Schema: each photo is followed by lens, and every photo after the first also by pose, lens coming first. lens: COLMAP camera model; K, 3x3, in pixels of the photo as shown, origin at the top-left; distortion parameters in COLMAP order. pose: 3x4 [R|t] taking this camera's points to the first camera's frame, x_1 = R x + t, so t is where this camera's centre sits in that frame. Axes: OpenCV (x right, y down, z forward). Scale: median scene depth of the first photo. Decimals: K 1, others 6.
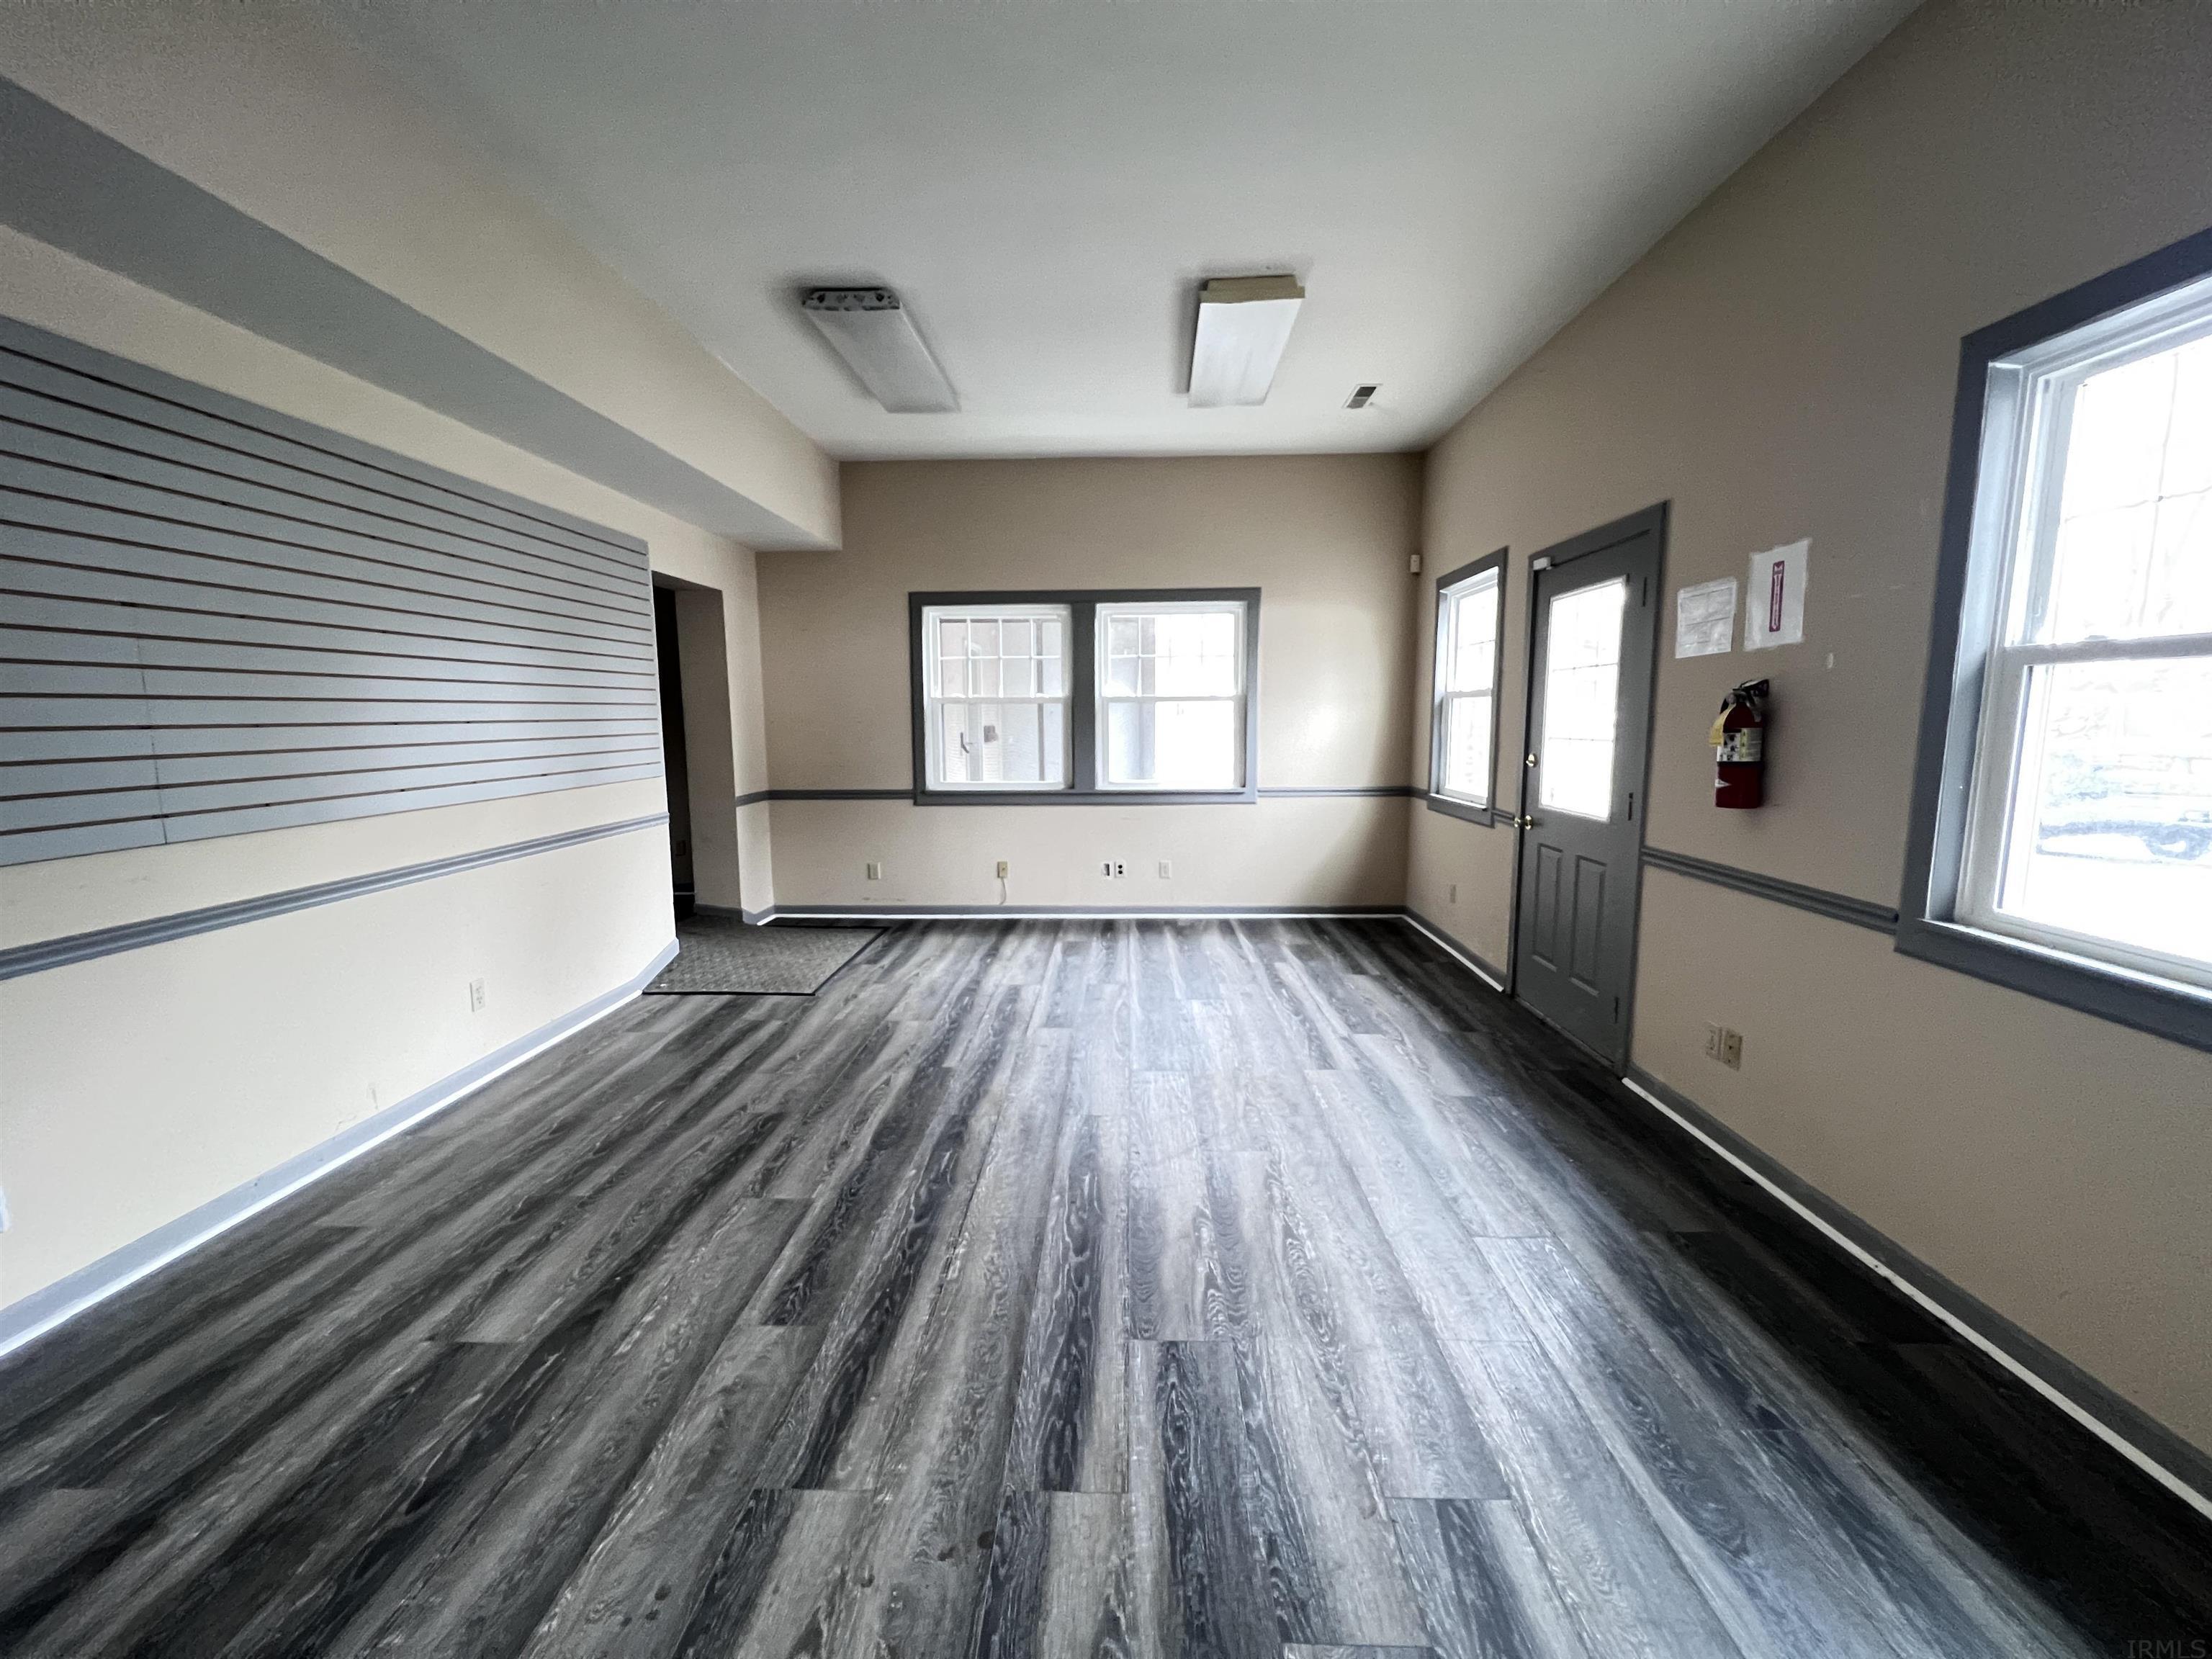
lens RADIAL K [[882.2, 0, 1095.6], [0, 882.2, 824.7], [0, 0, 1]] dist [0.001208, -0.000319]
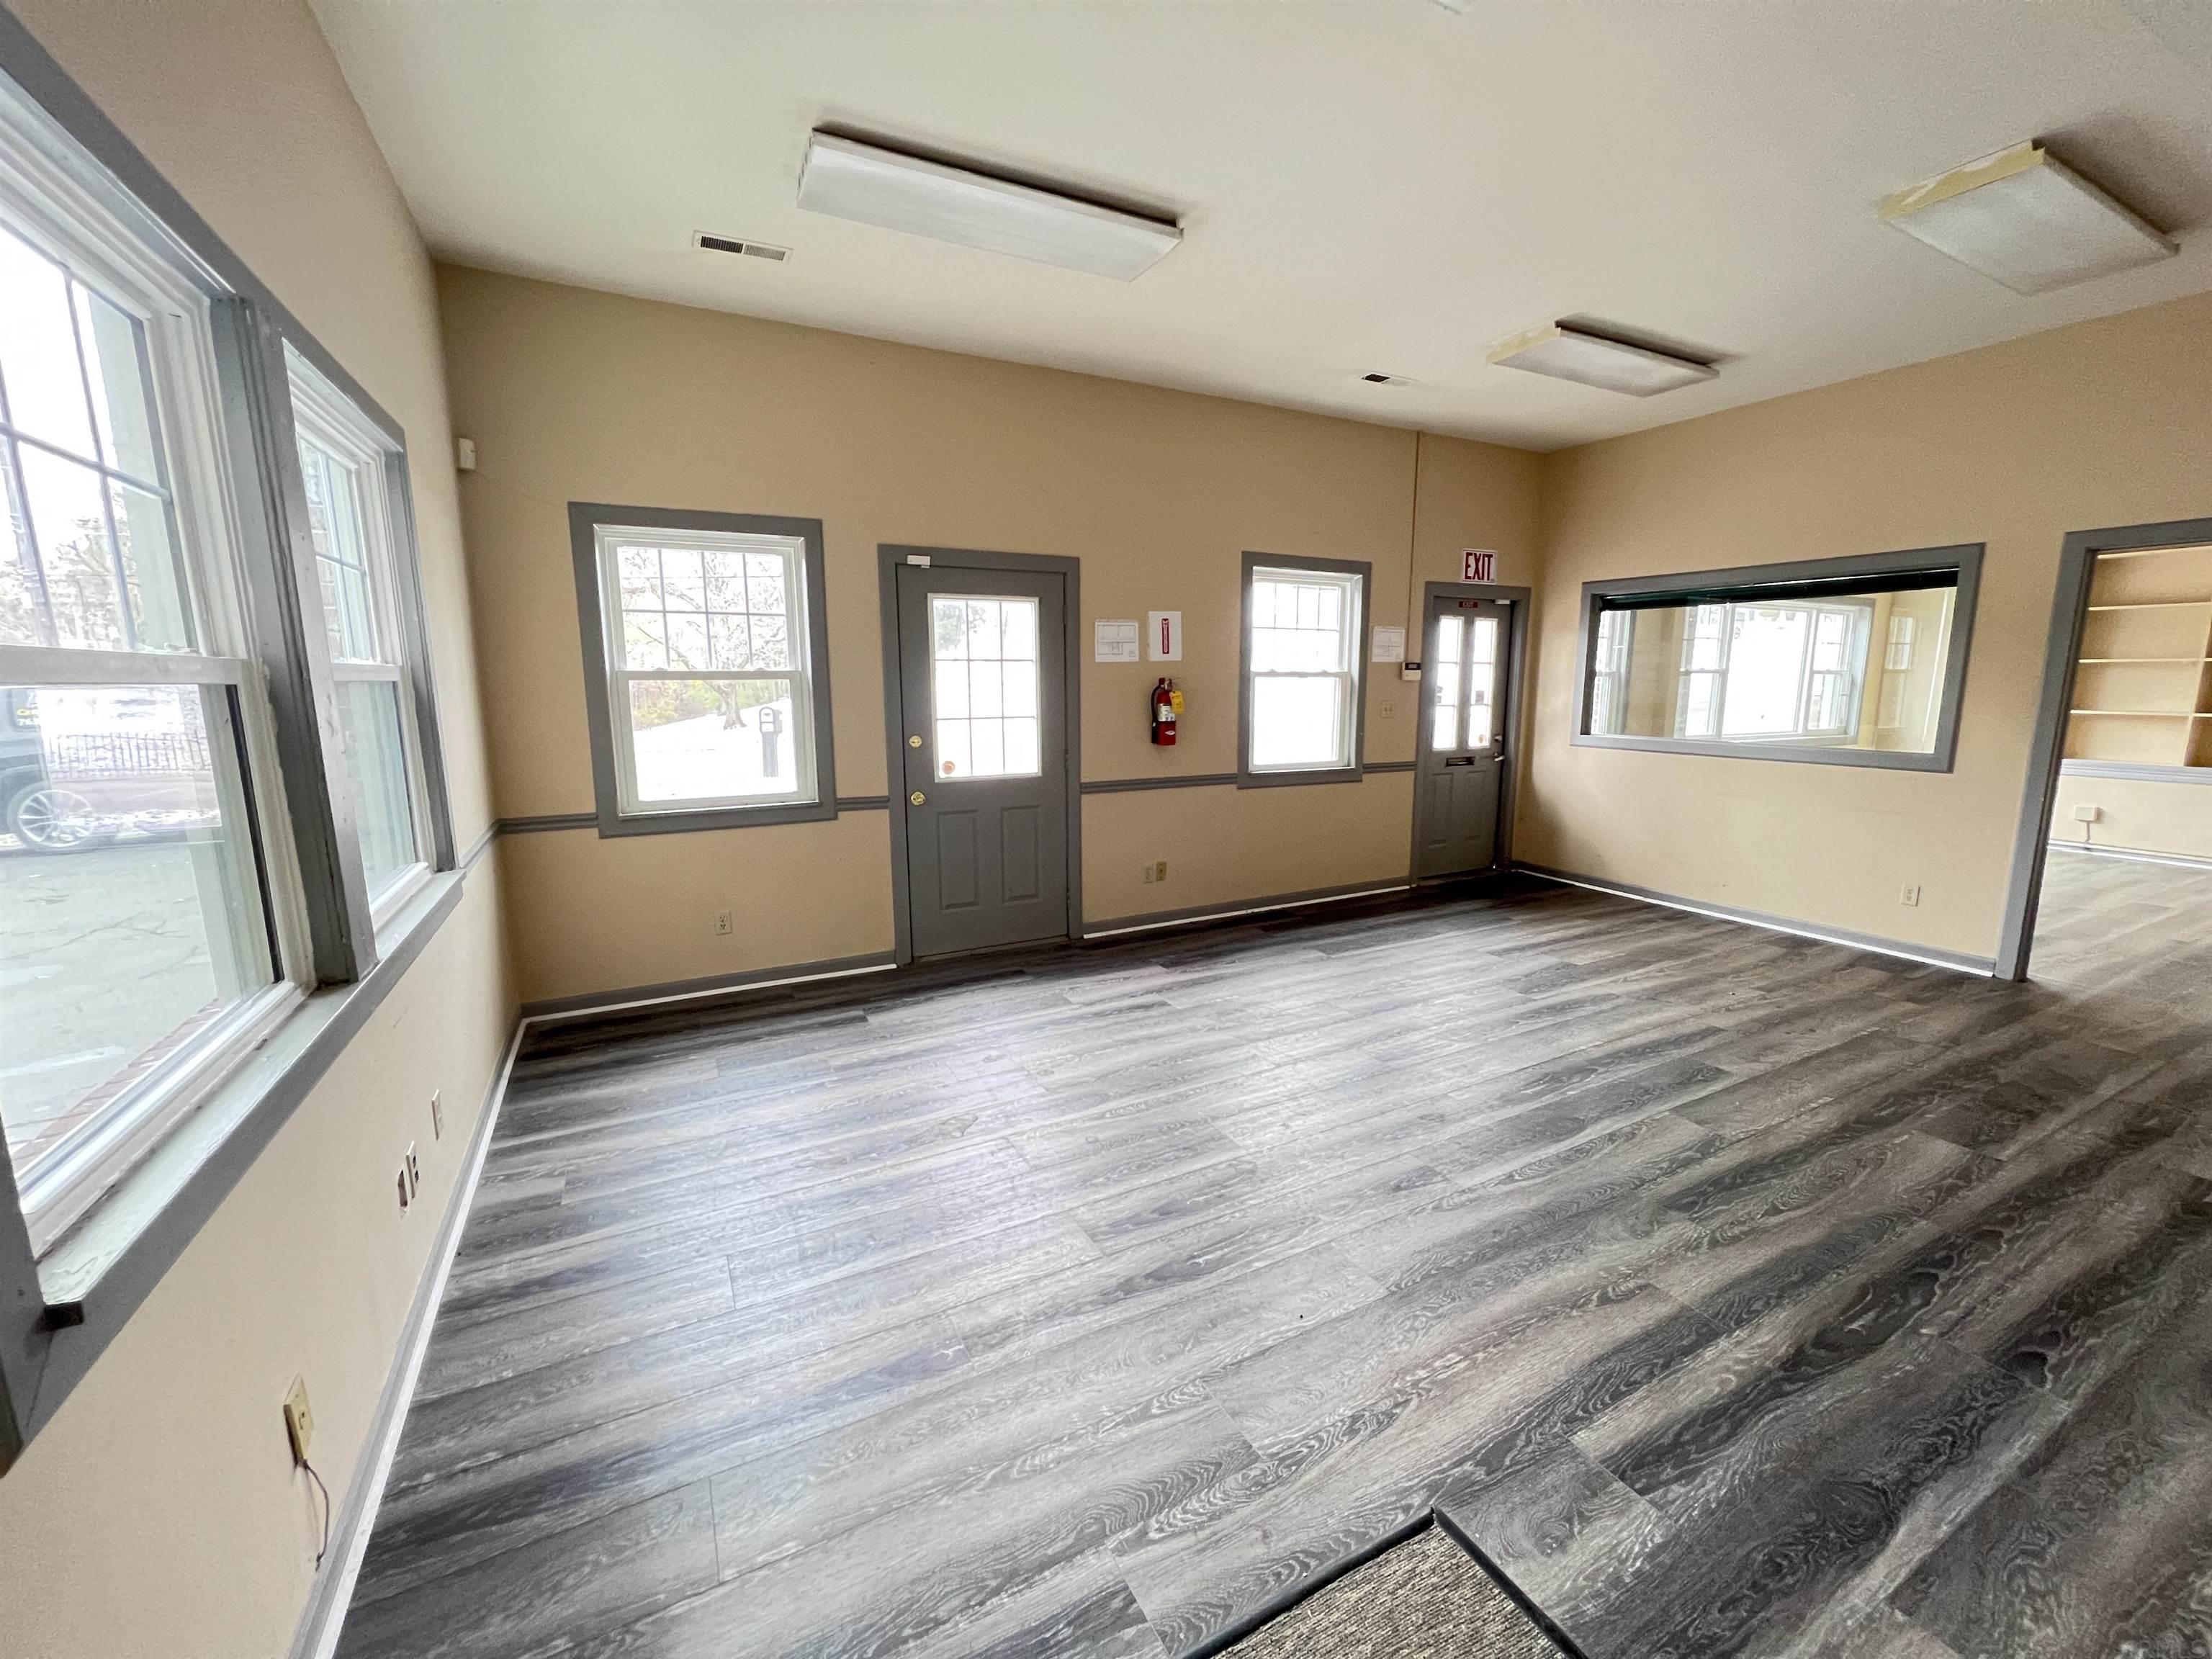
lens RADIAL K [[882.2, 0, 1103.7], [0, 882.2, 828.6], [0, 0, 1]] dist [0.001208, -0.000319]
pose [[-0.499433, -0.138454, 0.855217, -0.856662], [0.111661, 0.968627, 0.222022, -0.279503], [-0.859126, 0.206380, -0.468305, 2.018607]]
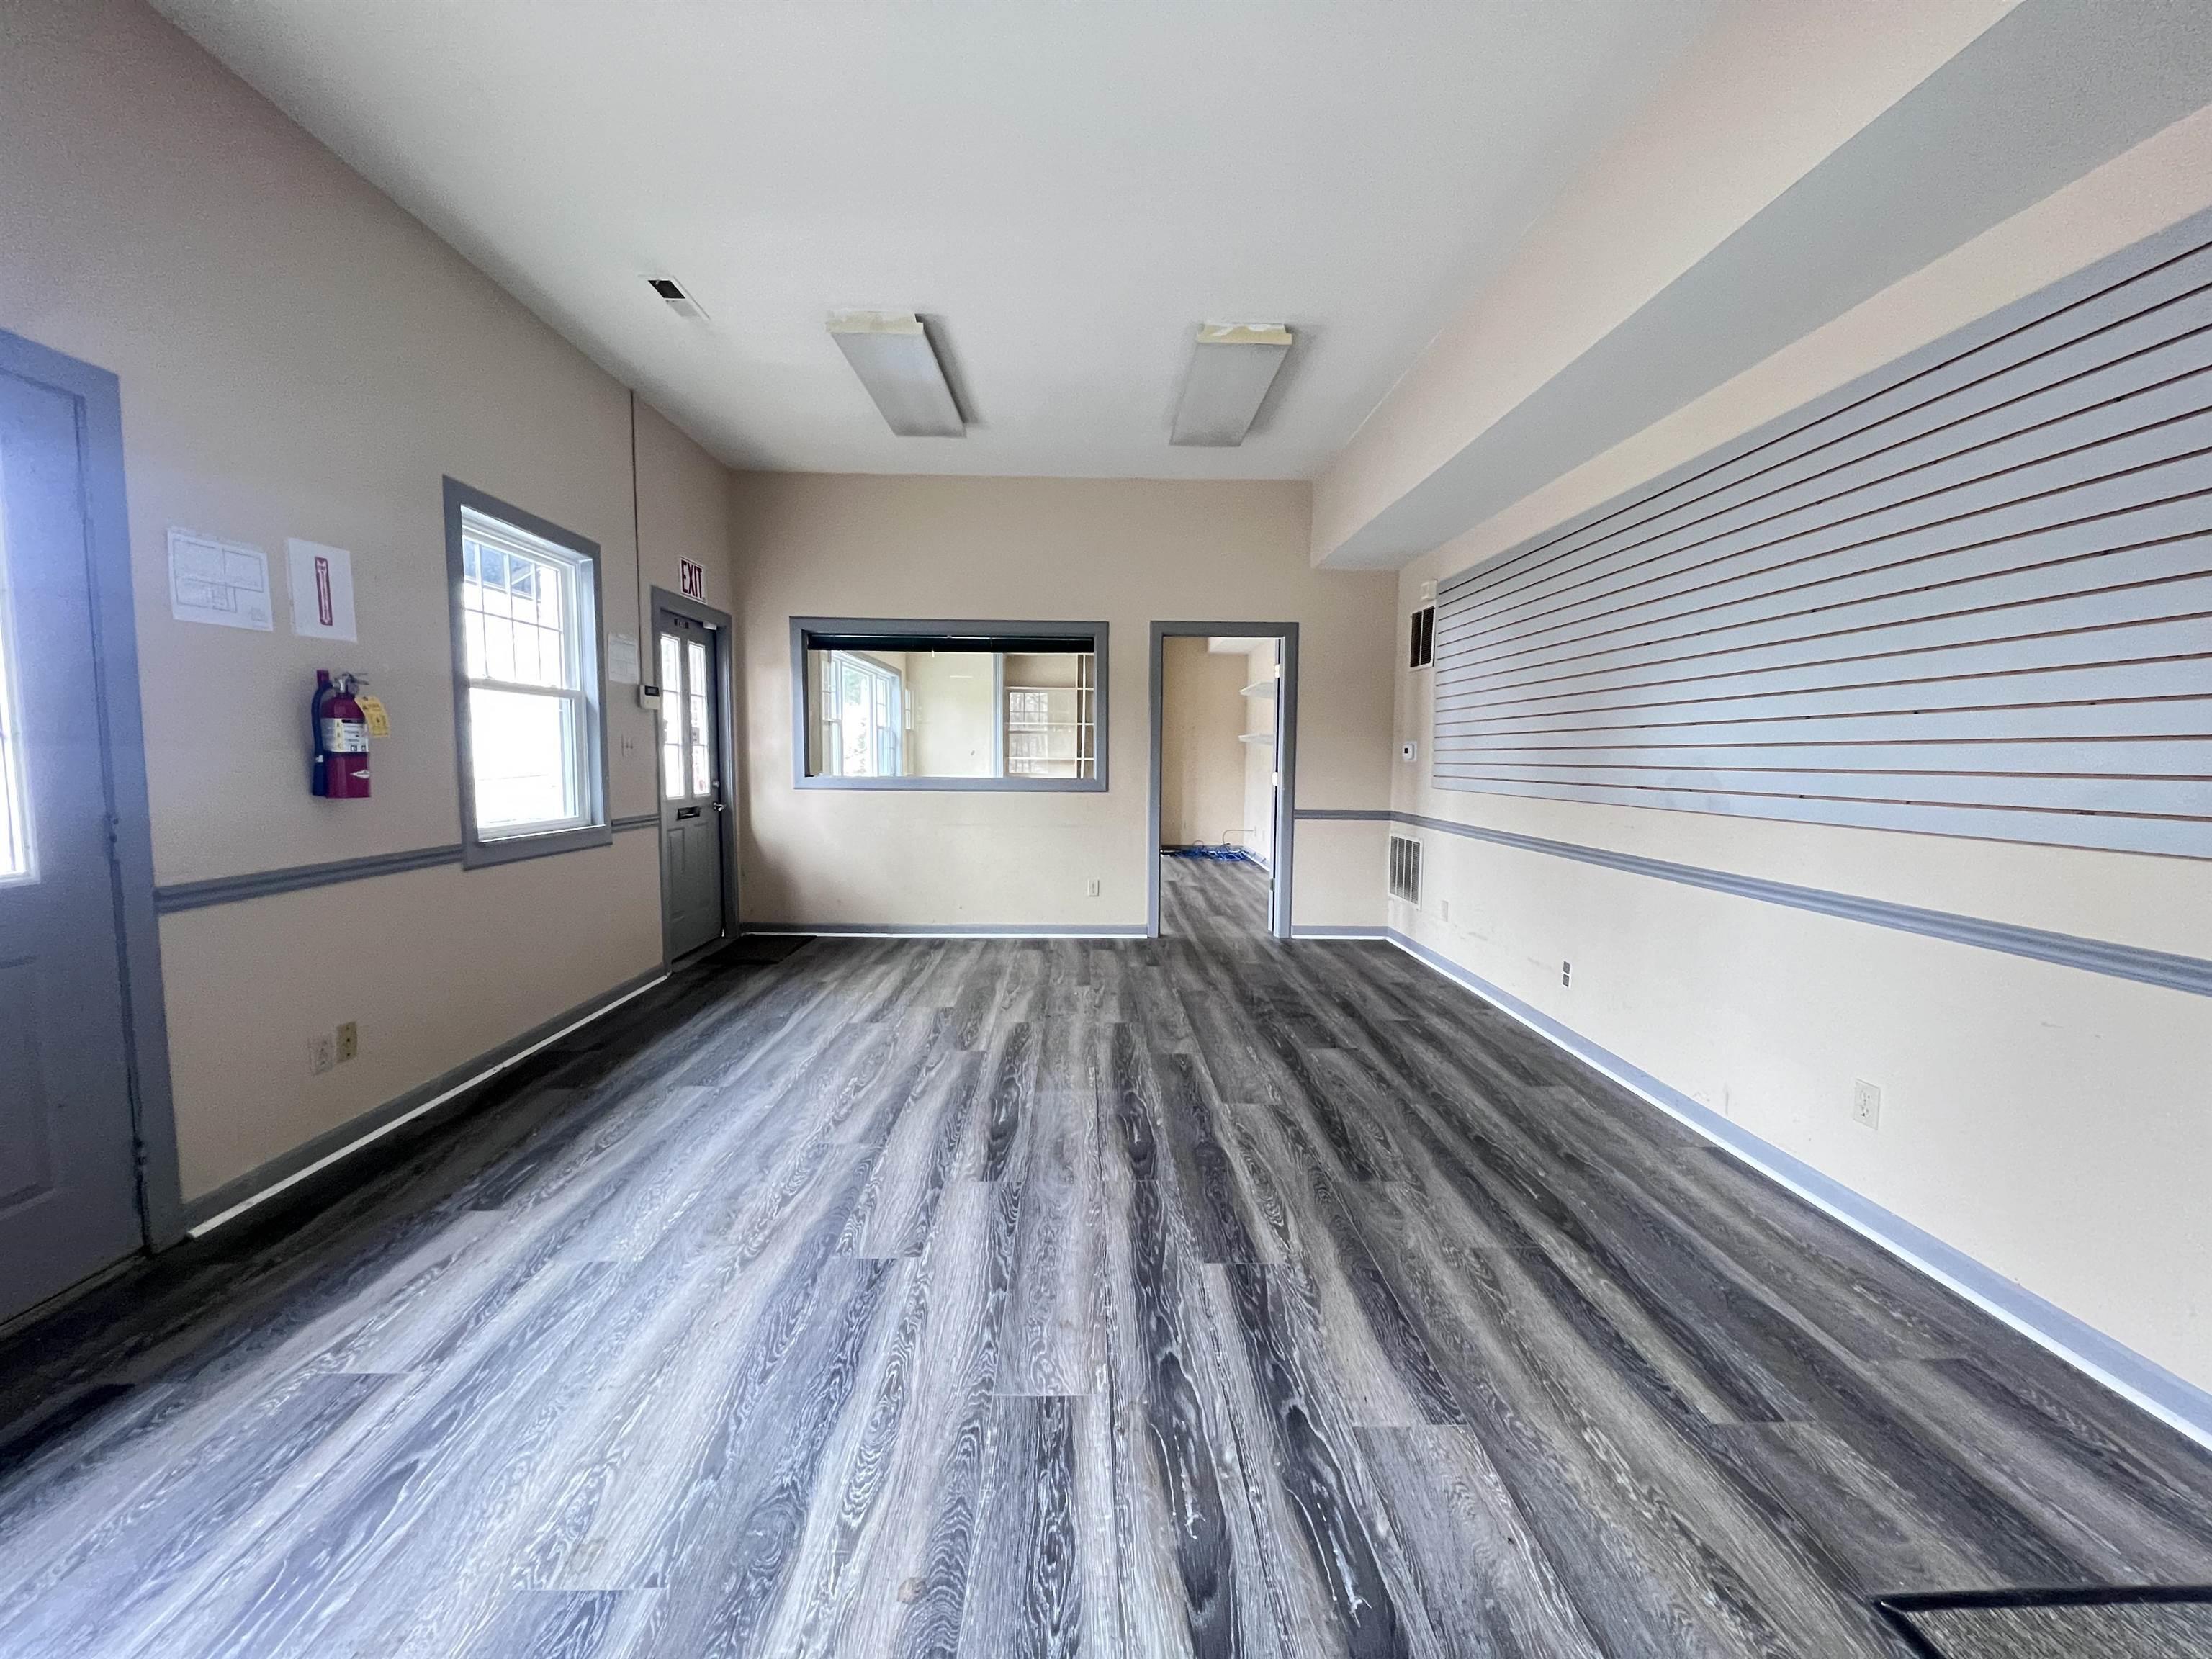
lens RADIAL K [[882.2, 0, 1104.6], [0, 882.2, 823.5], [0, 0, 1]] dist [0.001208, -0.000319]
pose [[-0.997876, 0.002461, -0.065101, -0.067341], [-0.010731, 0.979427, 0.201513, -0.199430], [0.064257, 0.201783, -0.977320, 2.010789]]
